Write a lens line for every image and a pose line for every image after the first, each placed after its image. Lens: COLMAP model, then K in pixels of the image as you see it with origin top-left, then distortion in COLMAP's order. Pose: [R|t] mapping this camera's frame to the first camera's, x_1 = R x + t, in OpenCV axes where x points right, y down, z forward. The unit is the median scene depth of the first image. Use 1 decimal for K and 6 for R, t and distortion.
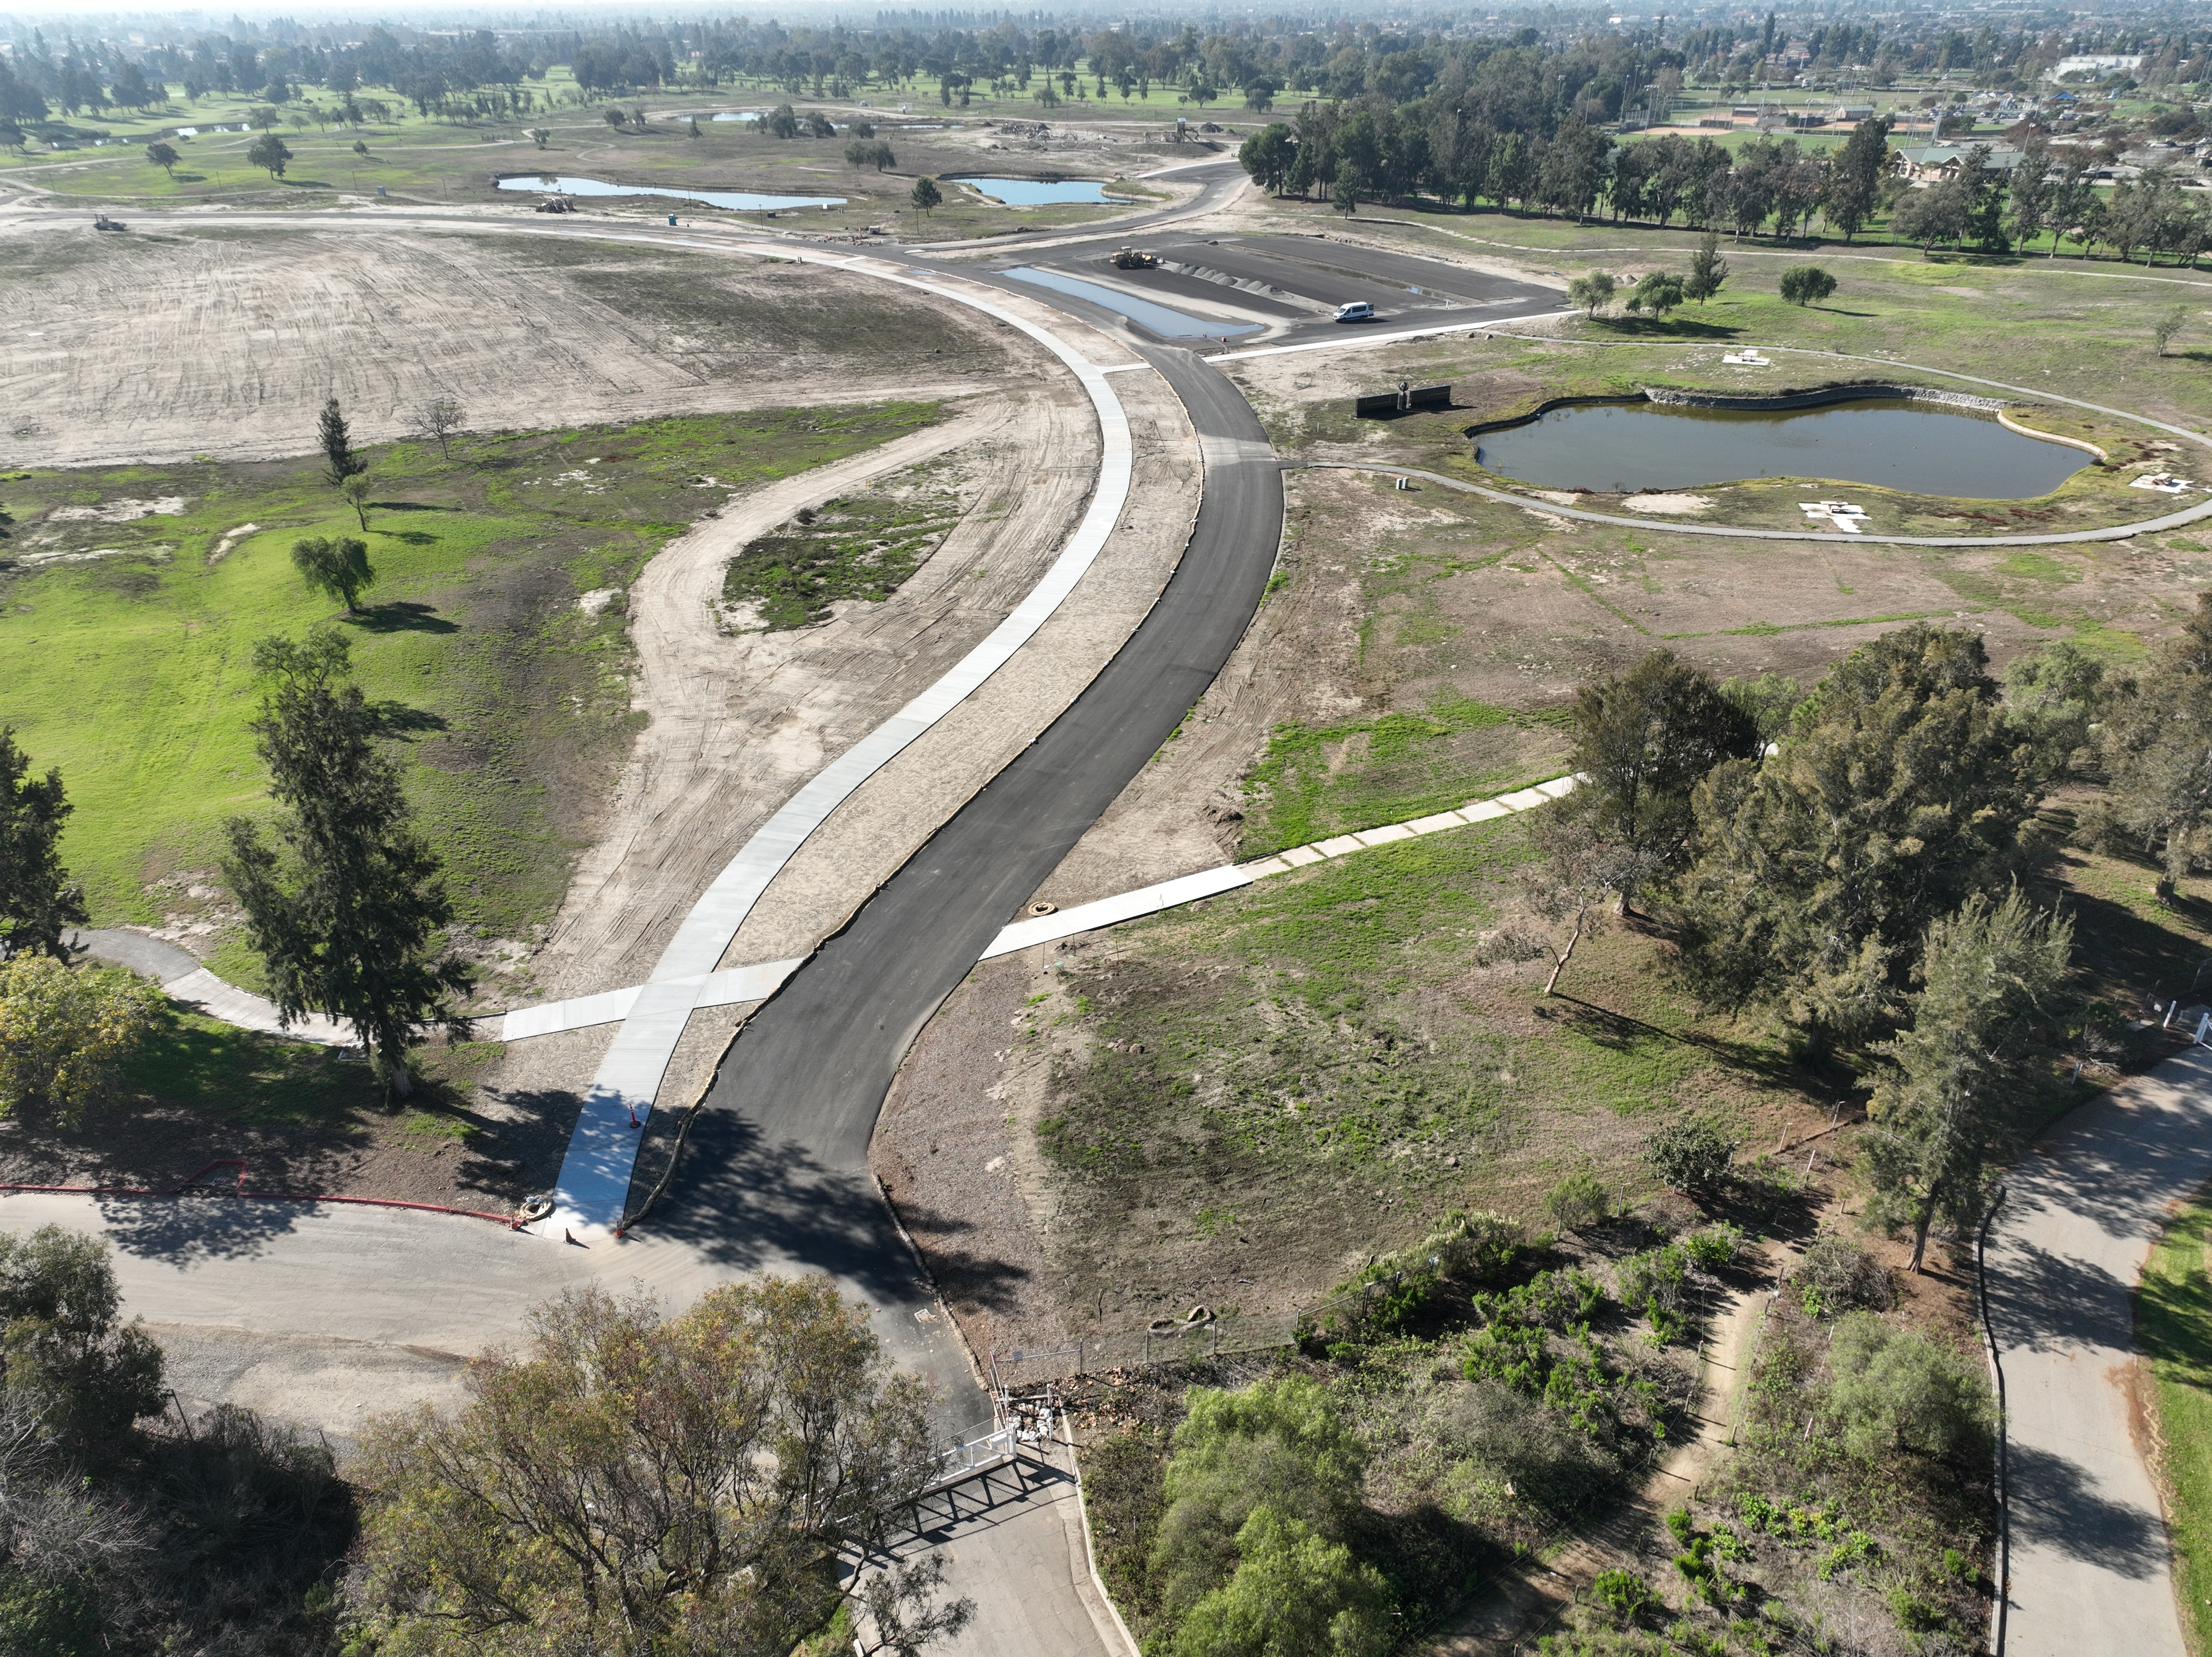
lens RADIAL K [[1559.2, 0, 1115.8], [0, 1559.2, 843.9], [0, 0, 1]] dist [-0.003685, 0.022270]
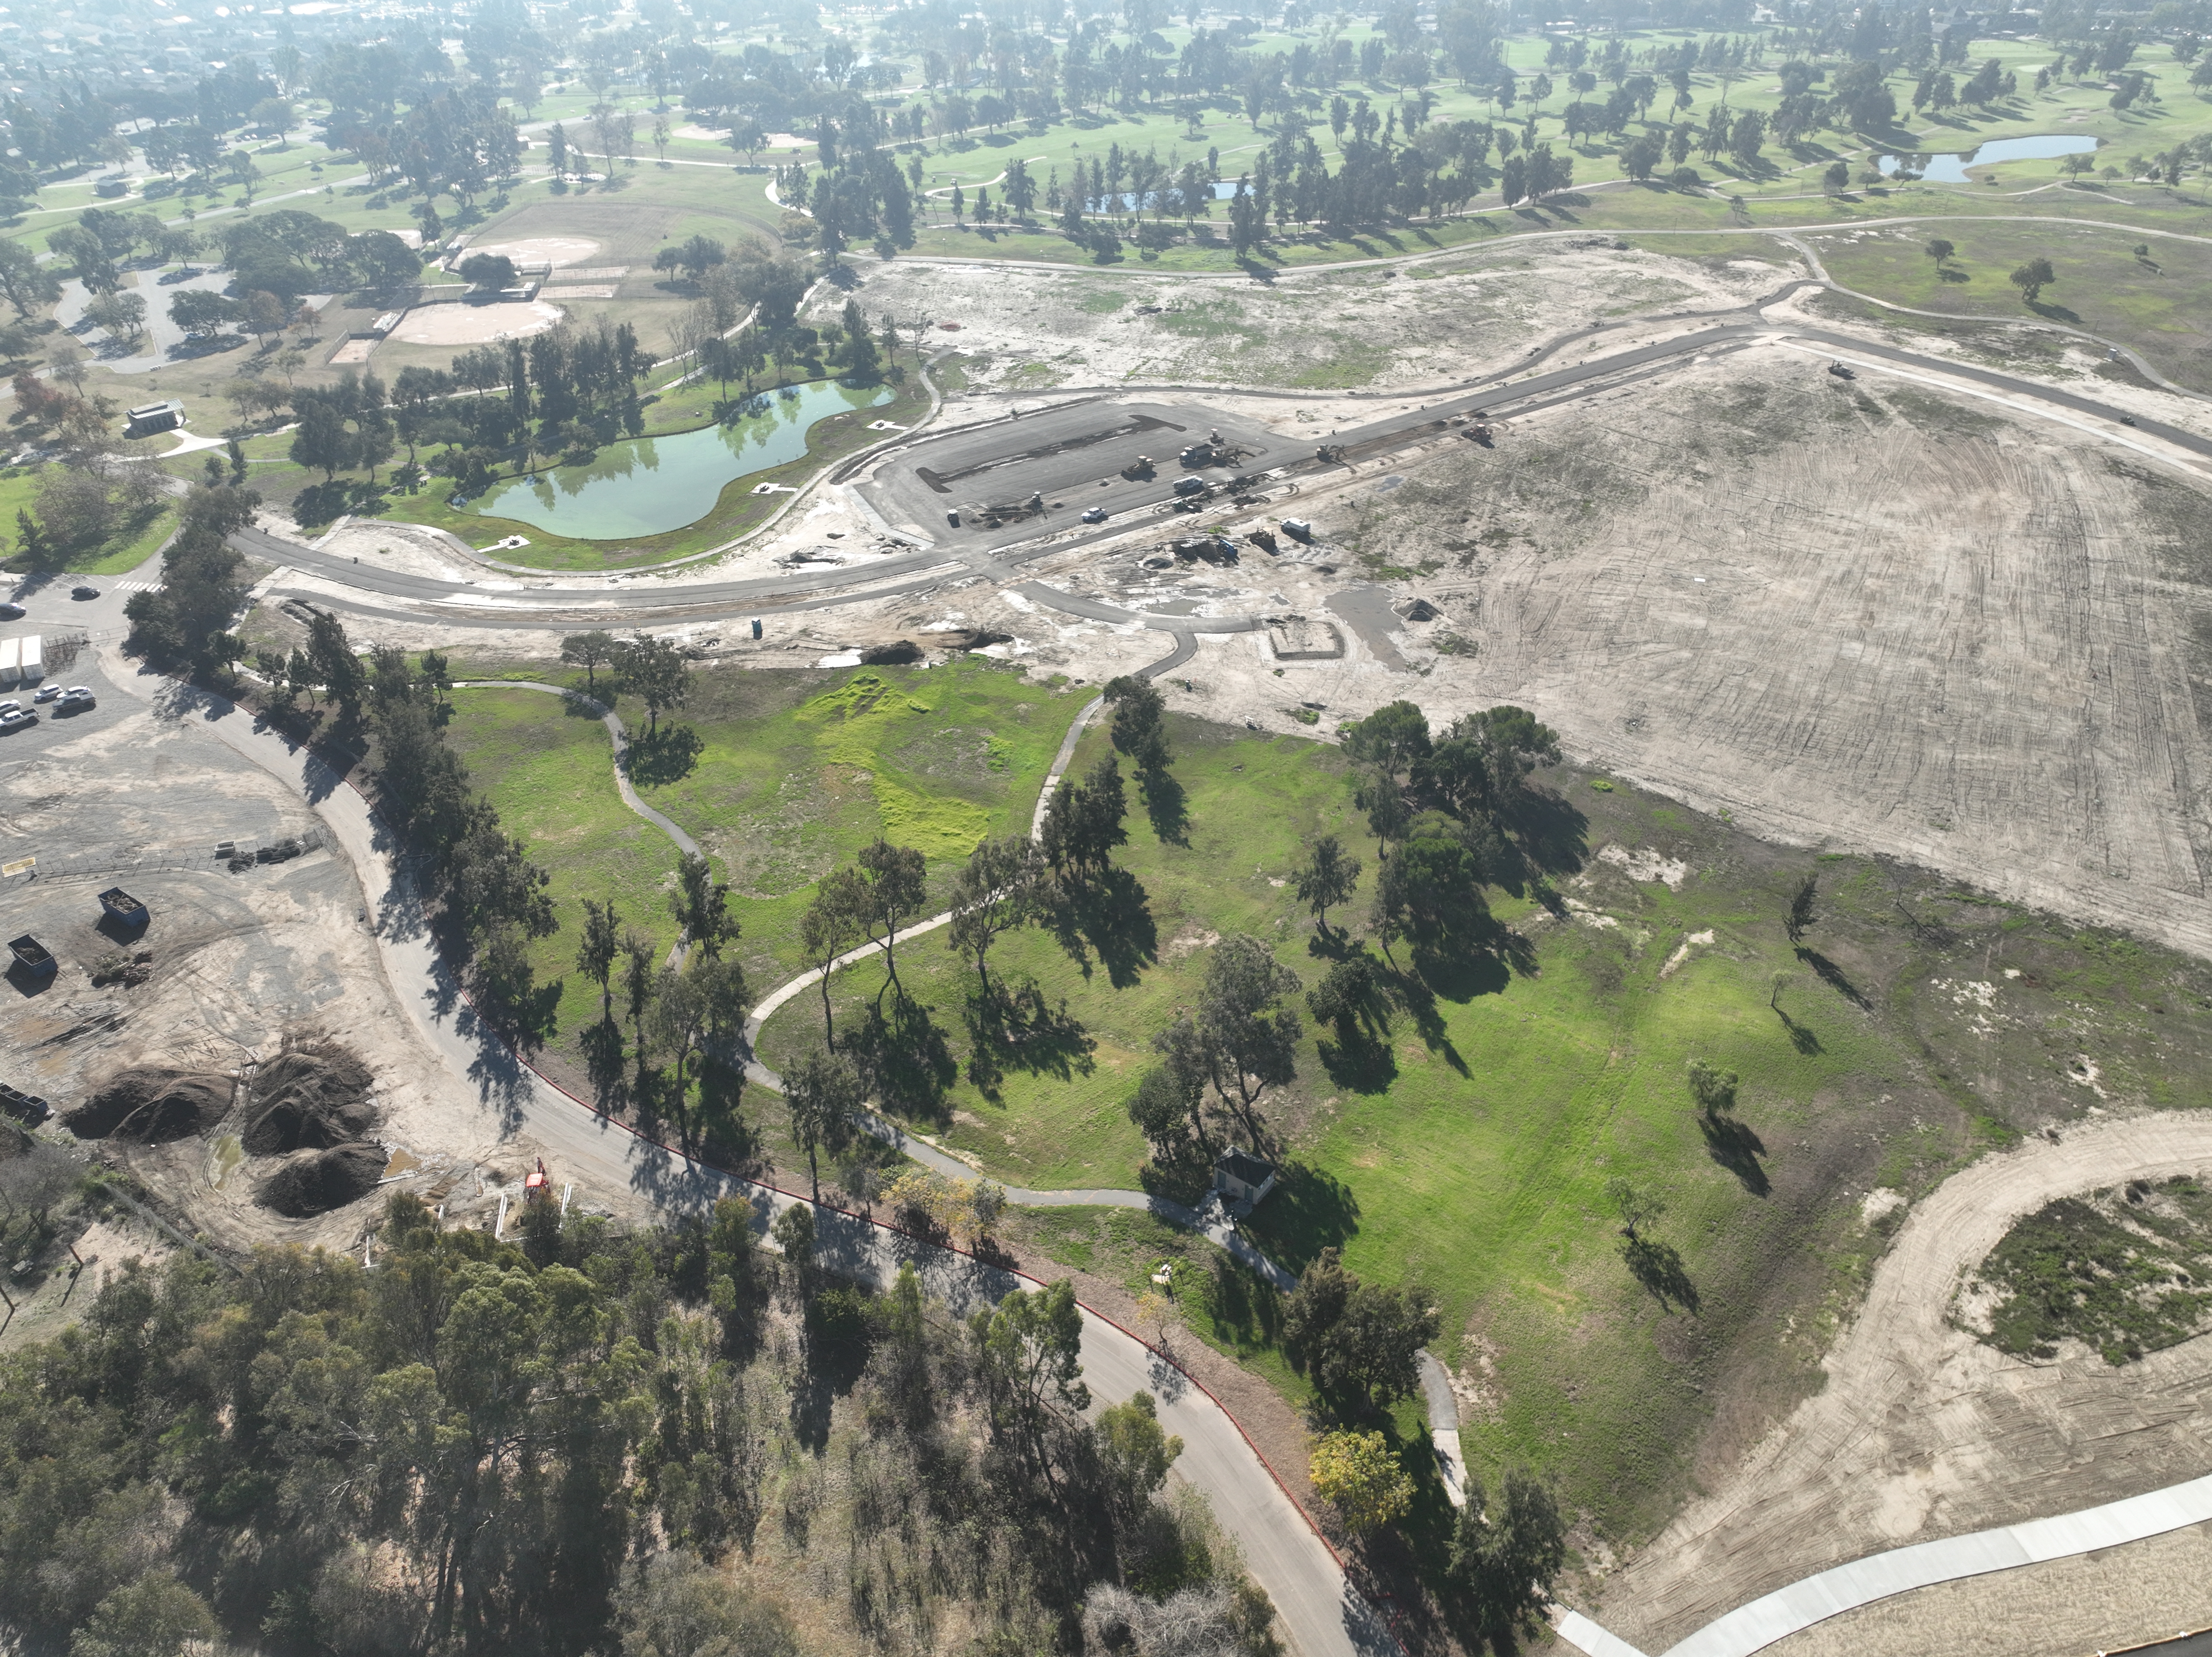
lens RADIAL K [[1559.2, 0, 1101.9], [0, 1559.2, 824.1], [0, 0, 1]] dist [-0.003685, 0.022270]
pose [[0.544992, 0.456025, -0.703580, 0.067697], [-0.392713, 0.880250, 0.266338, -0.524556], [0.740783, 0.131154, 0.658816, -0.328123]]
